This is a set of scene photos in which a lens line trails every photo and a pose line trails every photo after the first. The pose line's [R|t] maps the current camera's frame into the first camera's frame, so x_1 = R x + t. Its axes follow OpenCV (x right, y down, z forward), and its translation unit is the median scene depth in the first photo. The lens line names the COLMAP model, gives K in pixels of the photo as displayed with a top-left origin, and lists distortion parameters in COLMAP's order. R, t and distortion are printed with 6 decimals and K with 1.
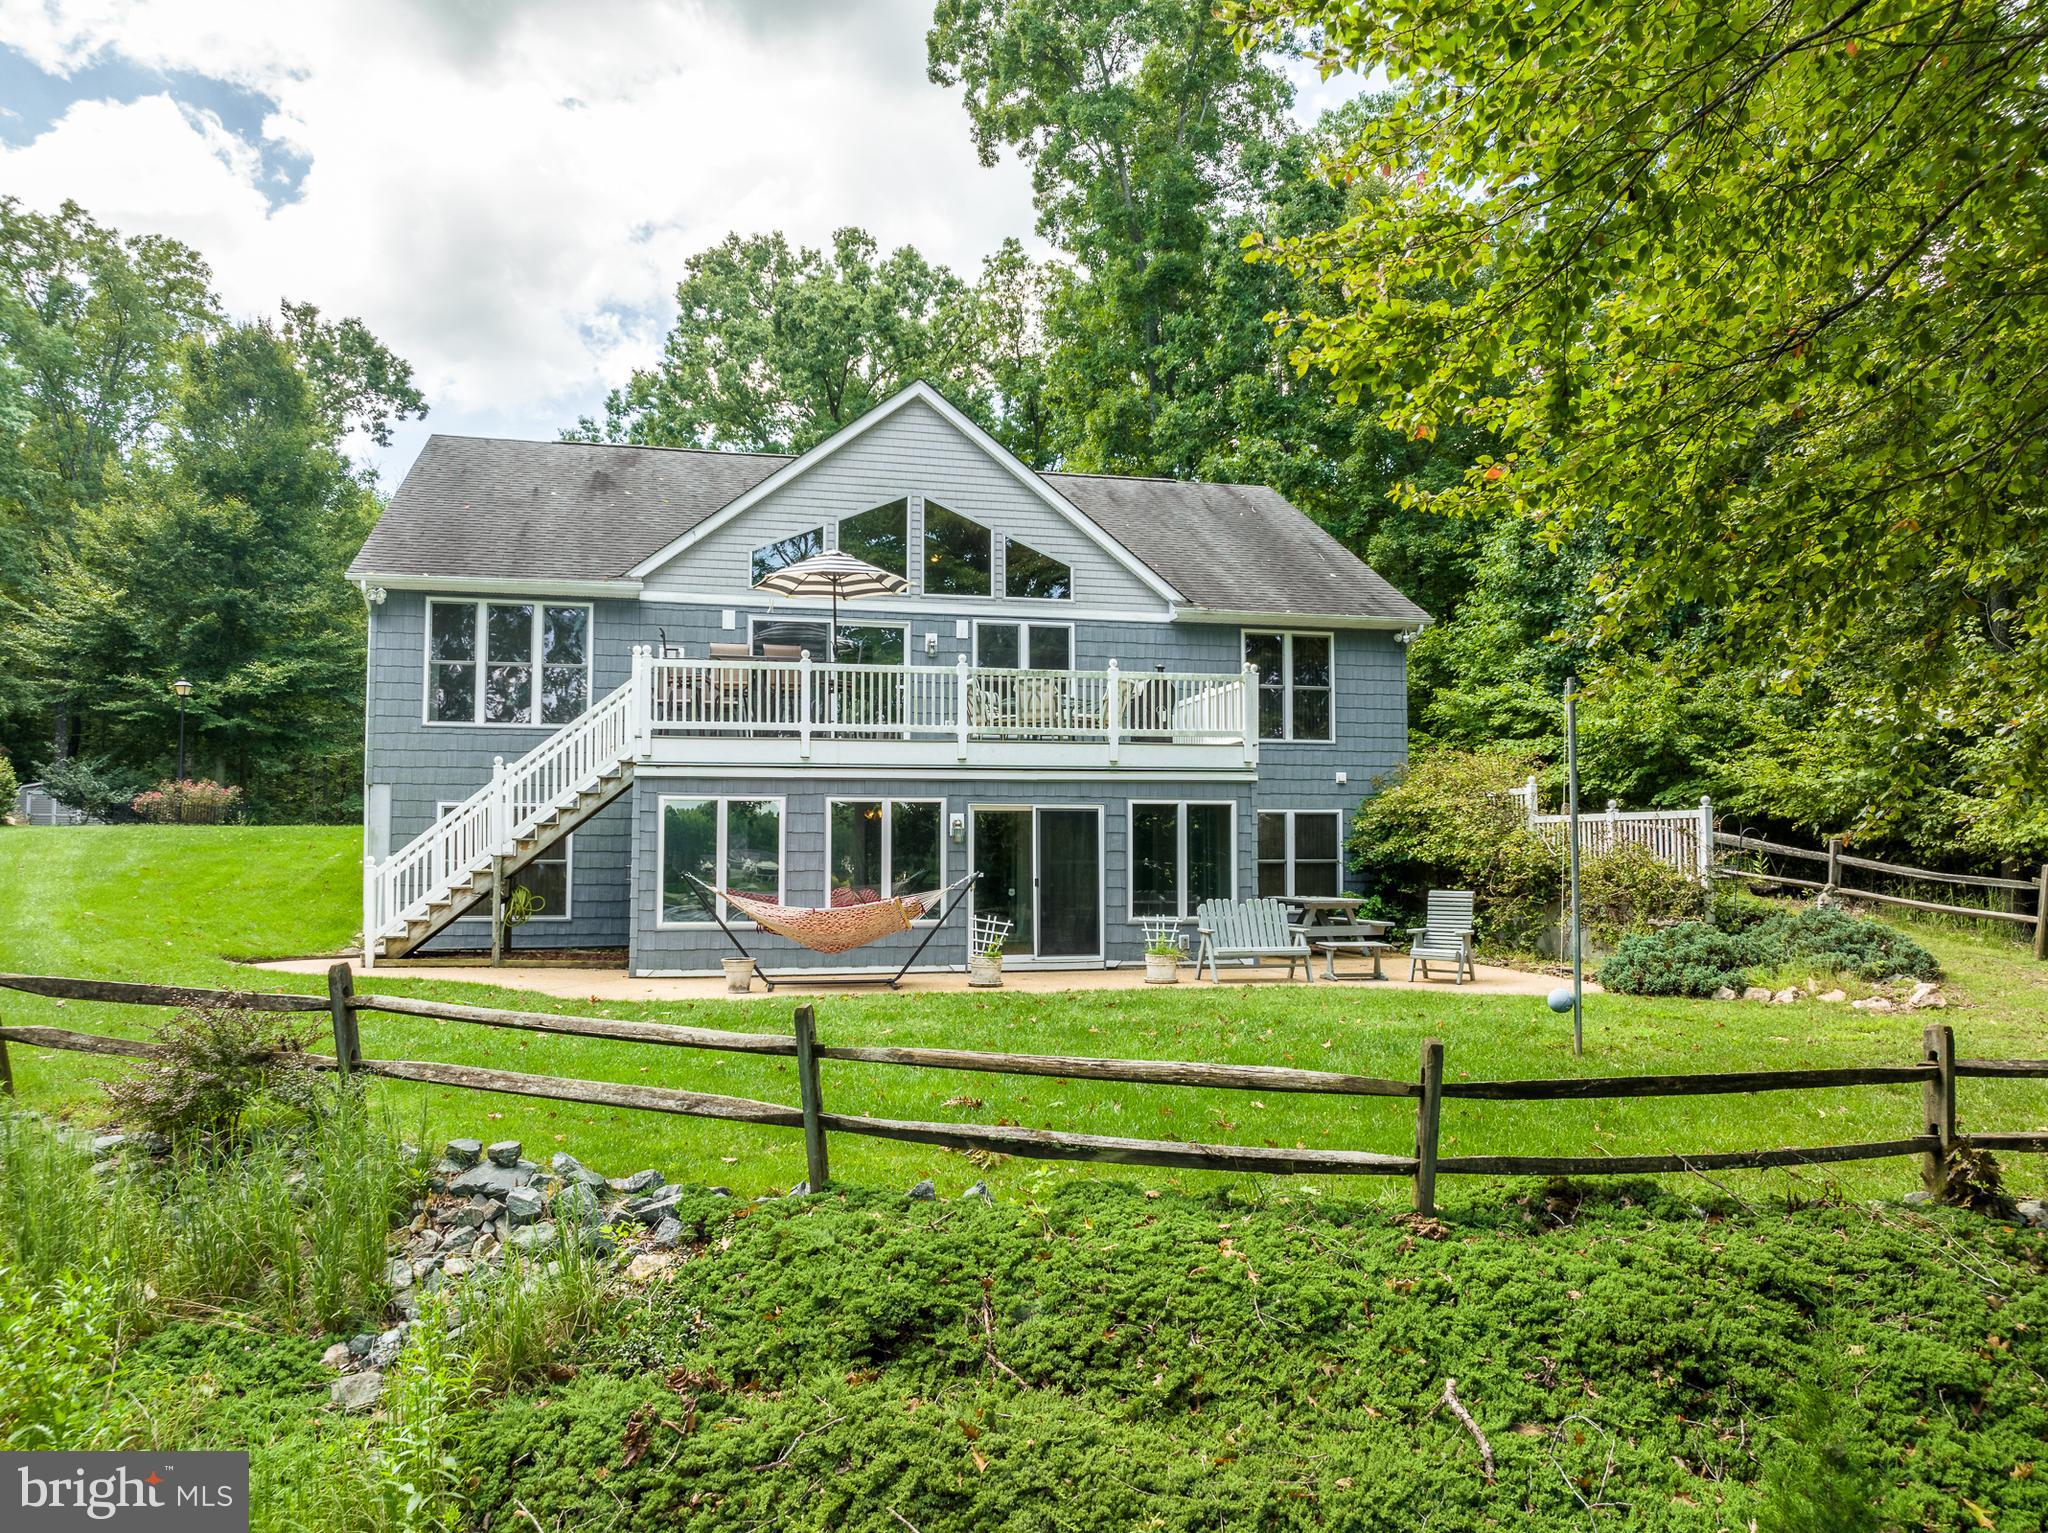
lens RADIAL K [[1444.8, 0, 1017.9], [0, 1444.8, 769.0], [0, 0, 1]] dist [-0.039847, 0.007725]
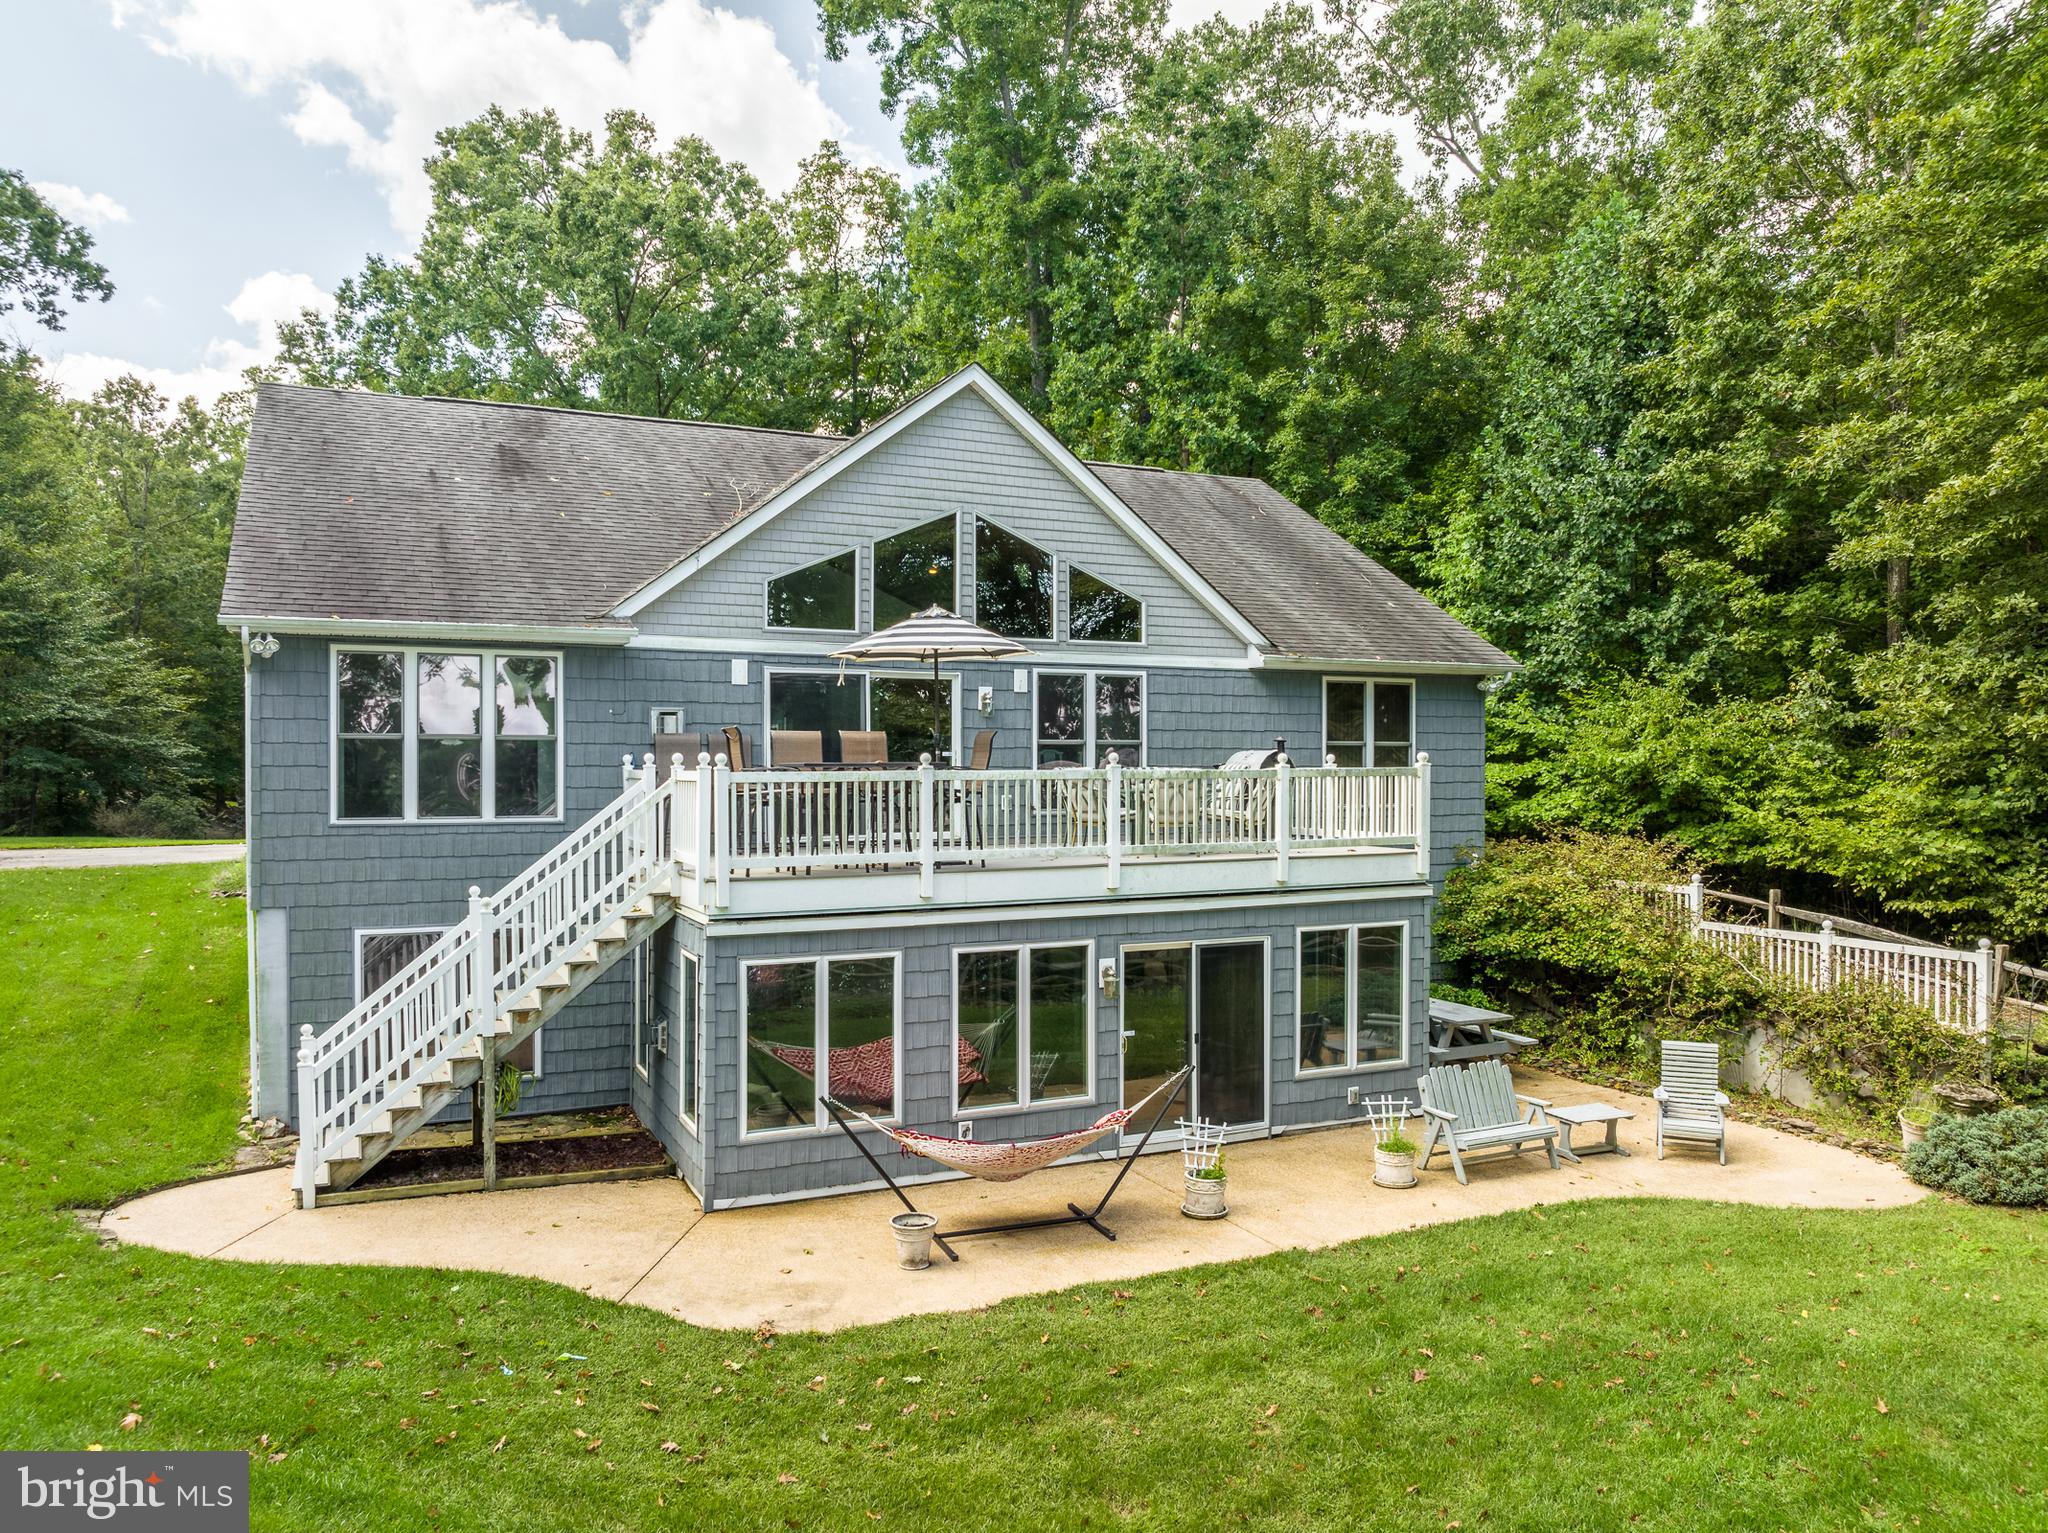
lens RADIAL K [[1440.9, 0, 1017.6], [0, 1440.9, 769.0], [0, 0, 1]] dist [-0.031738, 0.011591]
pose [[0.979625, -0.000488, 0.200835, -0.139062], [-0.012304, 0.997973, 0.062442, -0.067461], [-0.200459, -0.063641, 0.977633, 0.145342]]
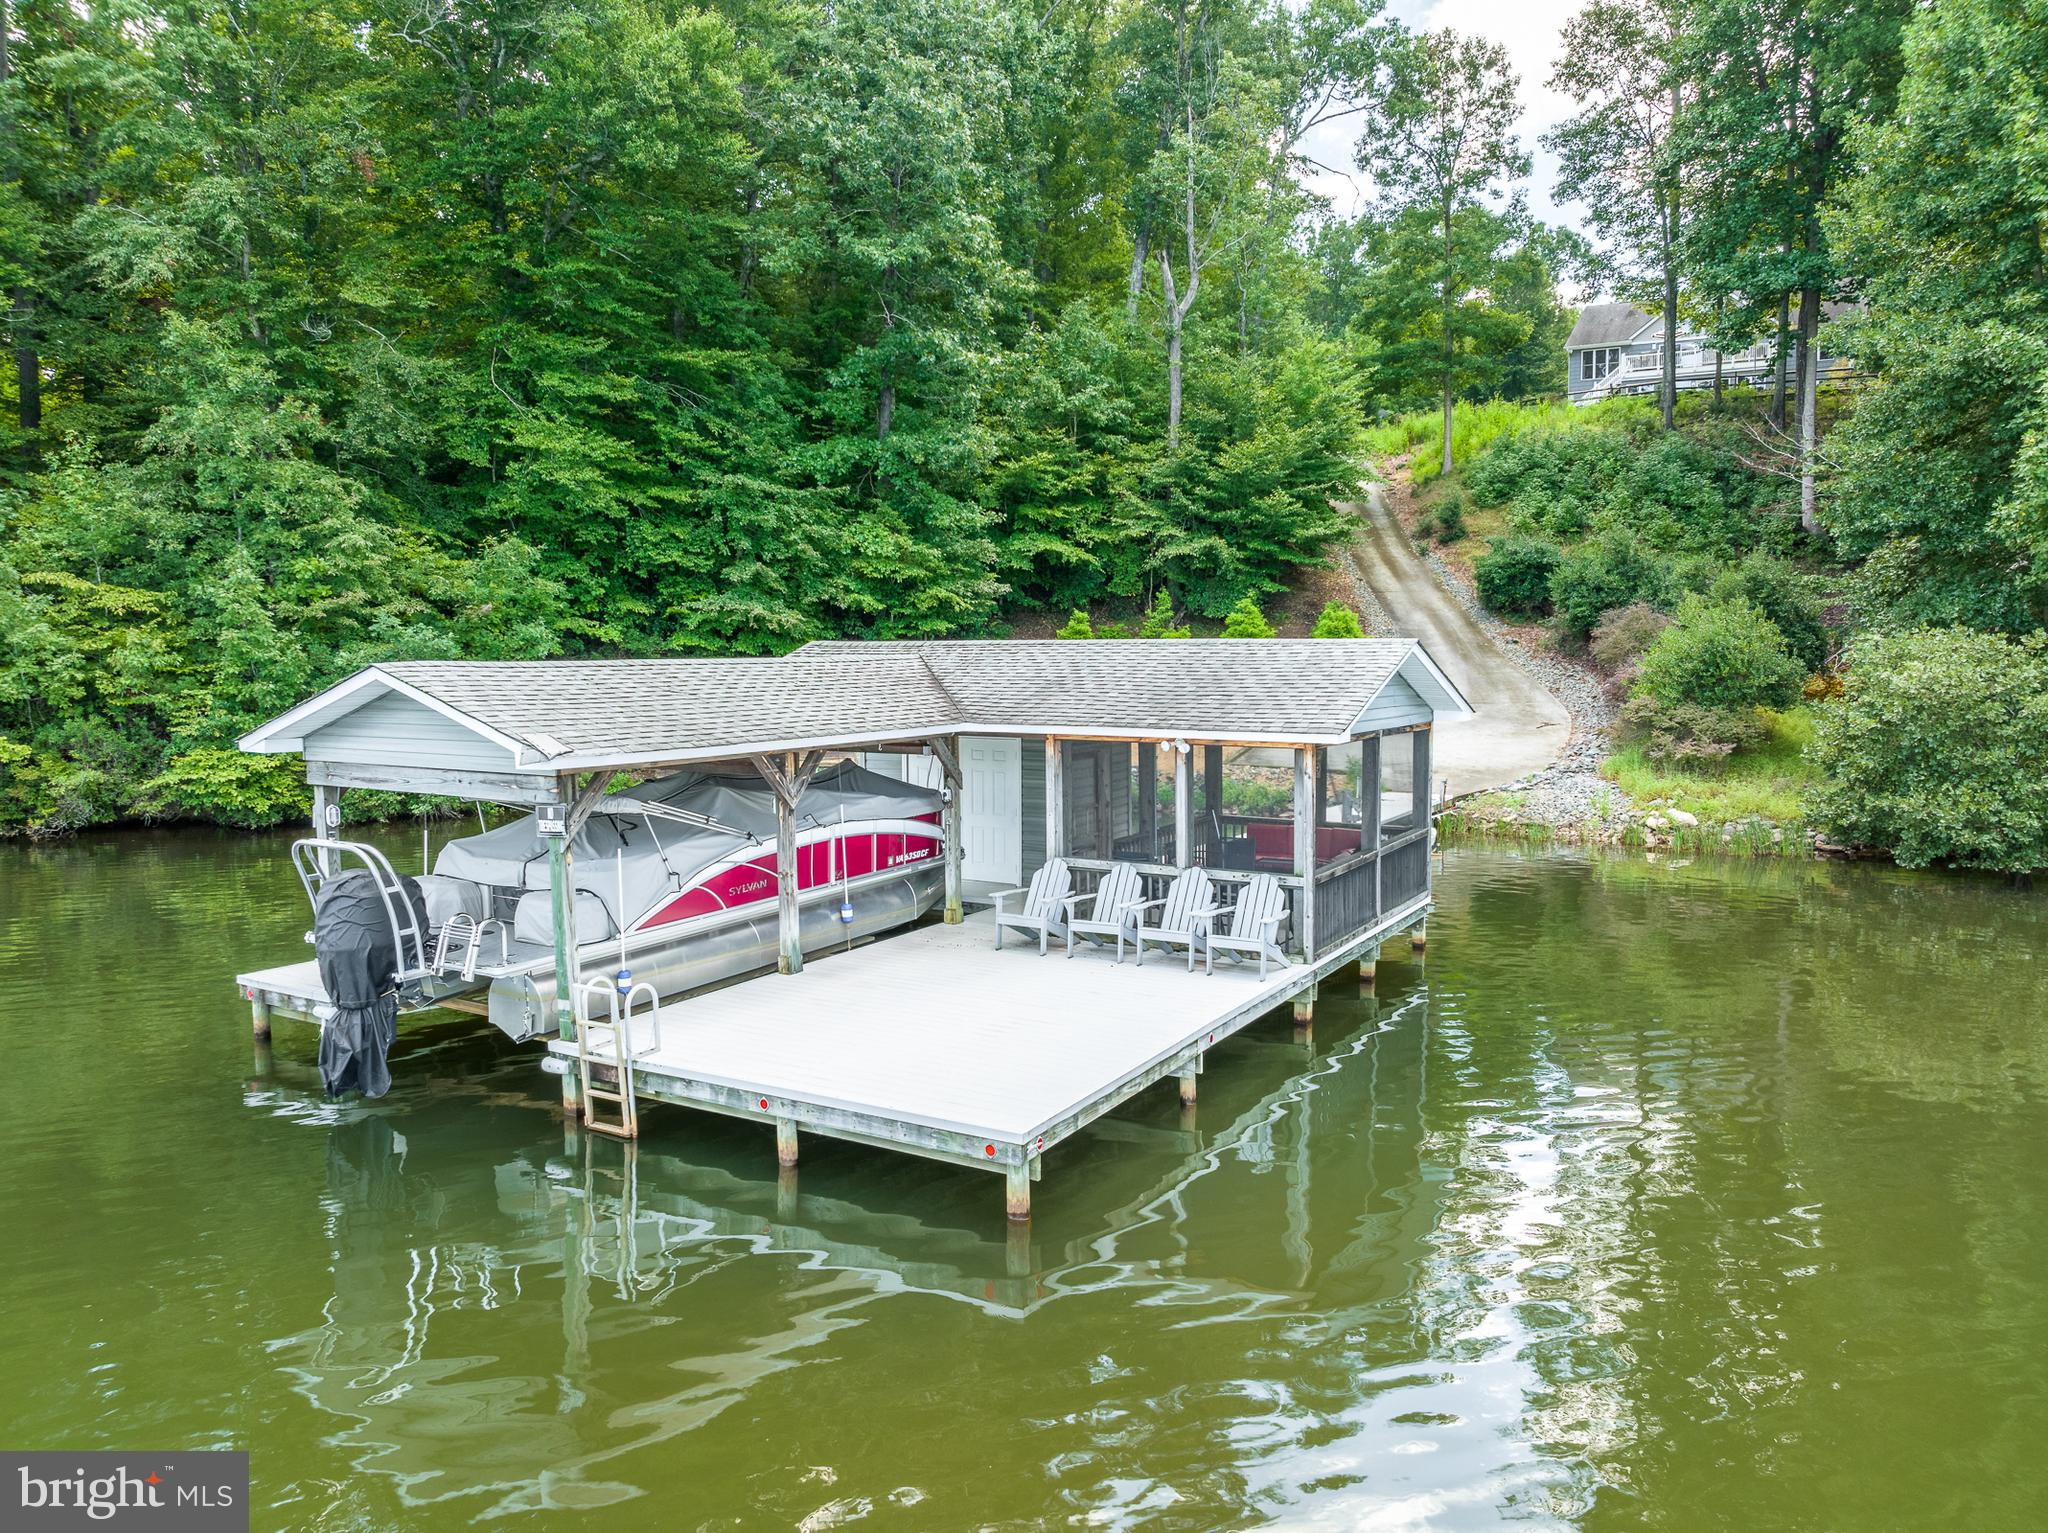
lens RADIAL K [[1444.8, 0, 1017.9], [0, 1444.8, 769.0], [0, 0, 1]] dist [-0.039847, 0.007725]
pose [[0.699238, 0.057328, -0.712587, 0.951762], [0.043187, 0.991571, 0.122151, 0.326511], [0.713583, -0.116187, 0.690869, -2.055030]]
